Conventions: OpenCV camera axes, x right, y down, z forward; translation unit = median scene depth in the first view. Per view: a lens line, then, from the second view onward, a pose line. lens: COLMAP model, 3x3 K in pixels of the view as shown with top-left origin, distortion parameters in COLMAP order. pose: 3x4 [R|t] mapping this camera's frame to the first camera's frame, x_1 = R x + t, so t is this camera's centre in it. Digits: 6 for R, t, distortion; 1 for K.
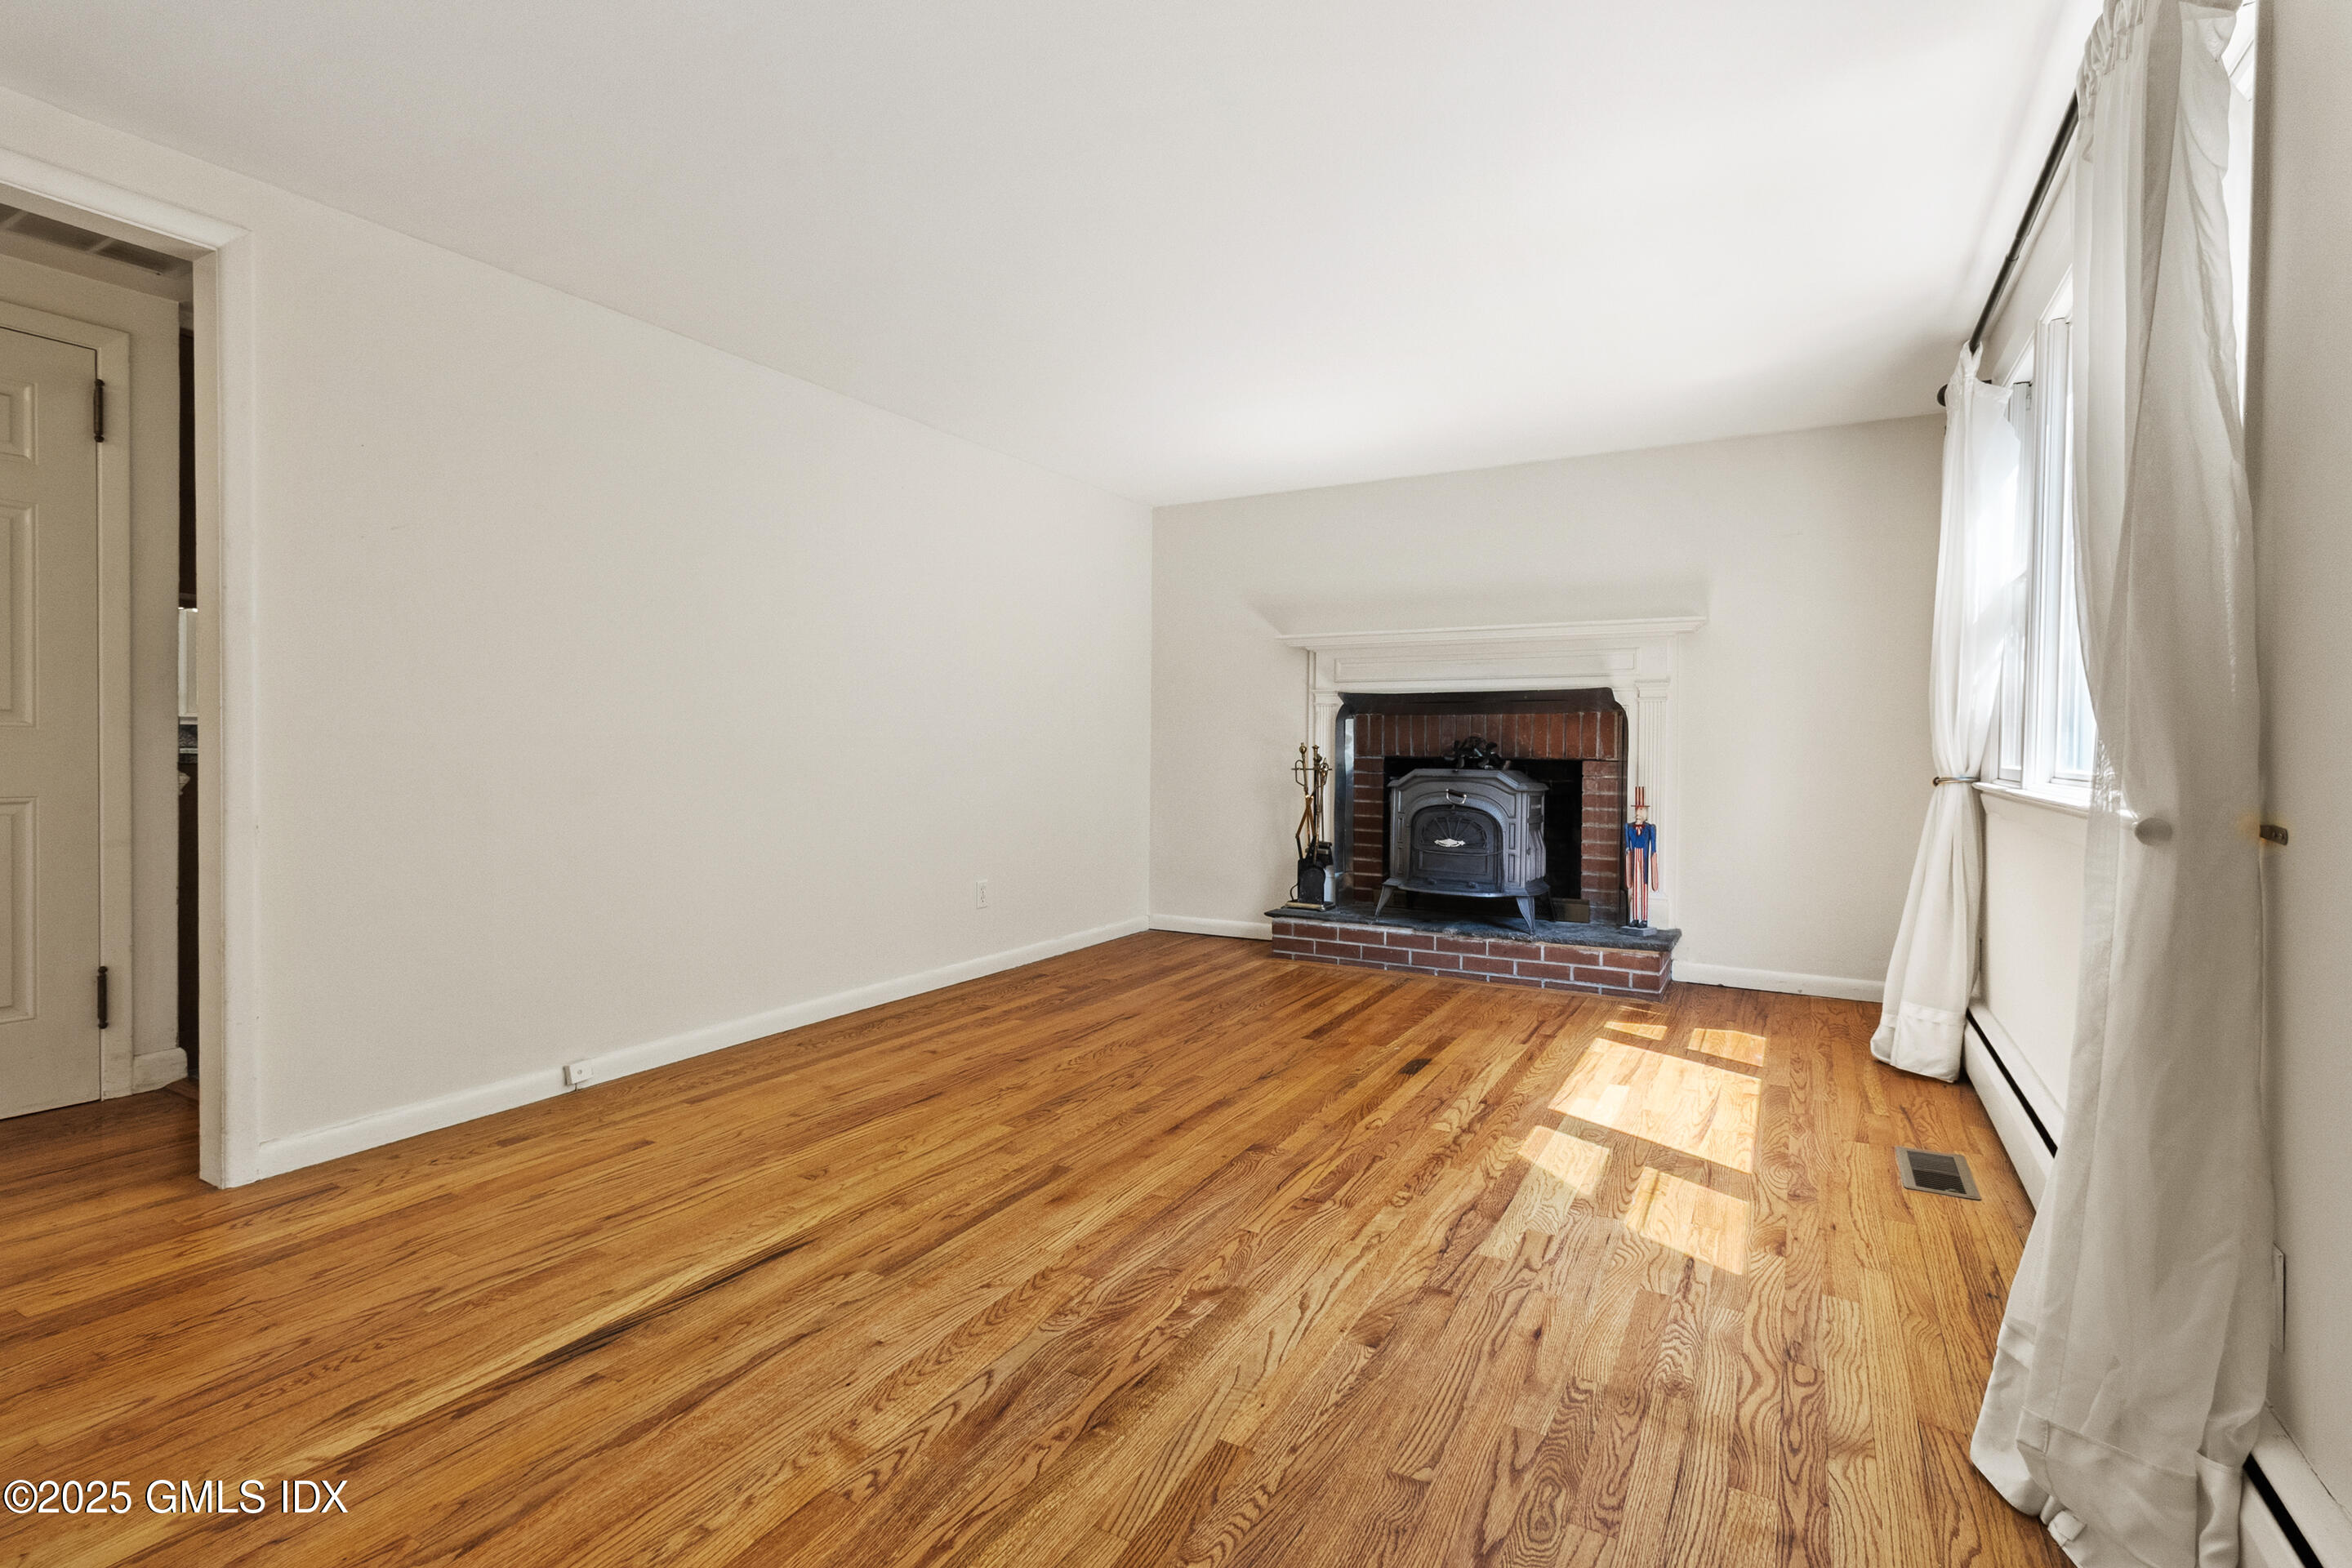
lens RADIAL K [[1102.9, 0, 1187.5], [0, 1102.9, 775.9], [0, 0, 1]] dist [0.004884, 0.001154]
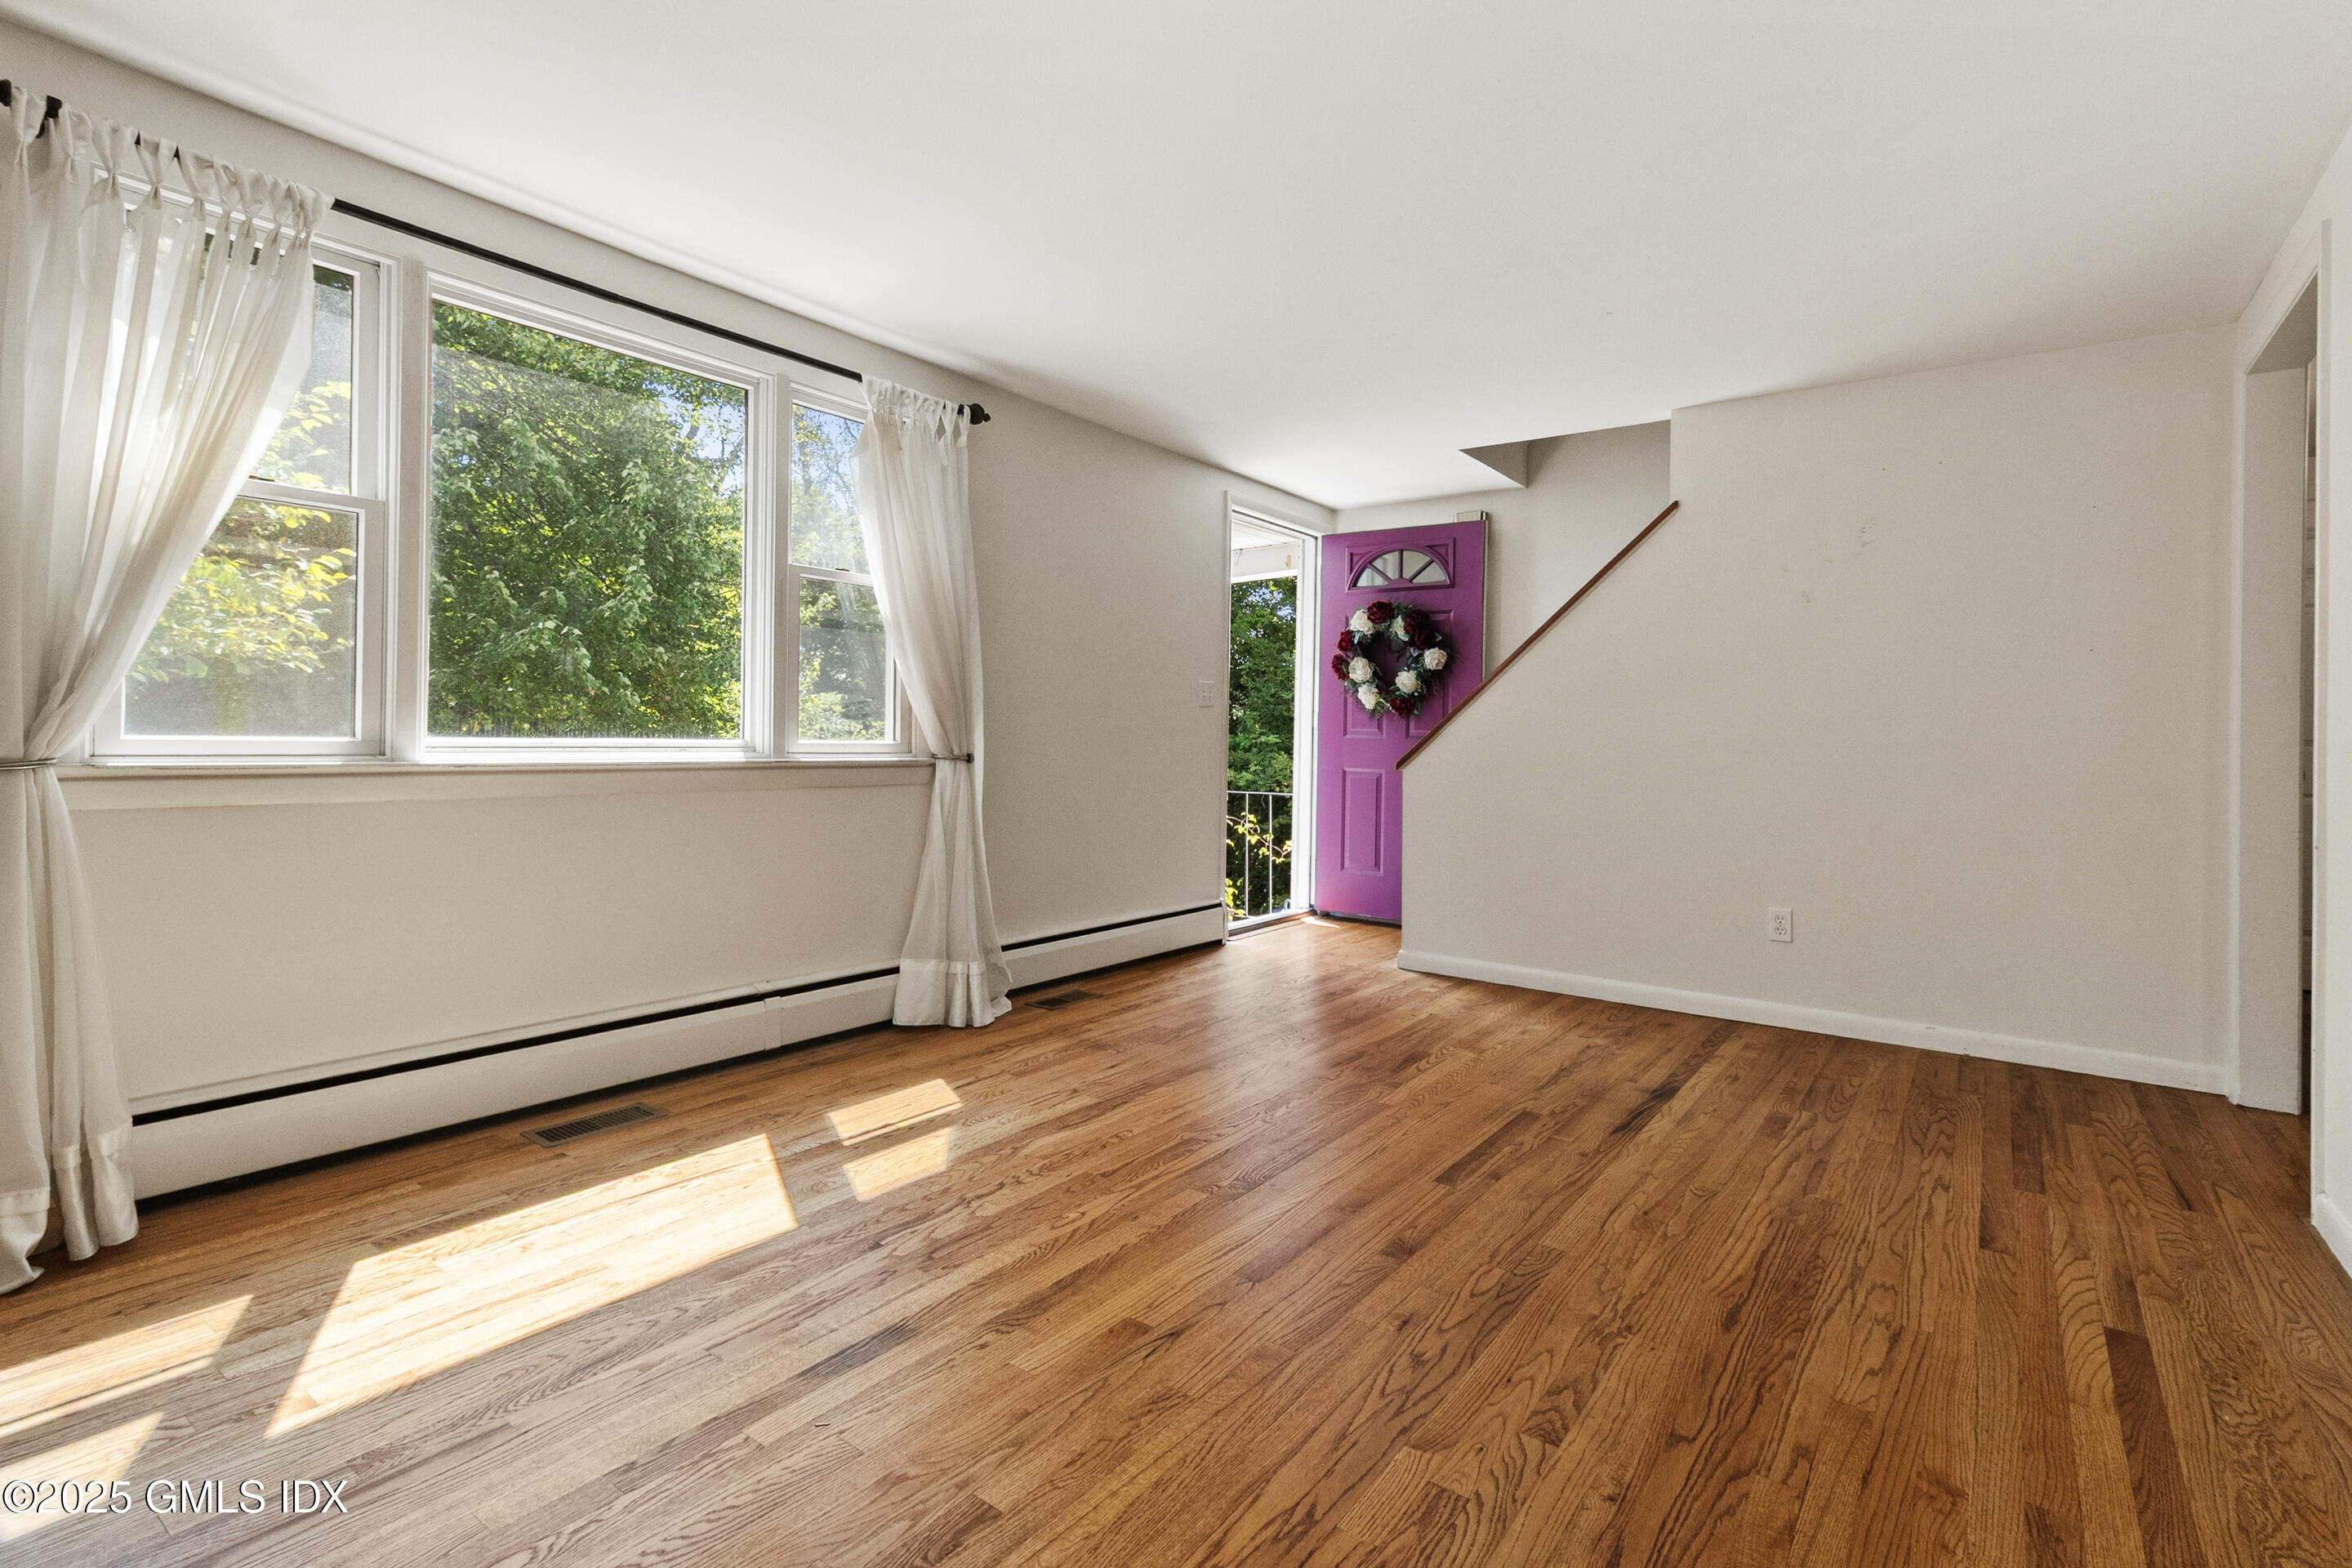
lens RADIAL K [[1102.9, 0, 1187.5], [0, 1102.9, 775.9], [0, 0, 1]] dist [0.004884, 0.001154]
pose [[-0.992600, -0.031005, 0.117404, 0.006294], [-0.023330, 0.997534, 0.066191, -0.053522], [-0.119166, 0.062962, -0.990876, 1.972957]]
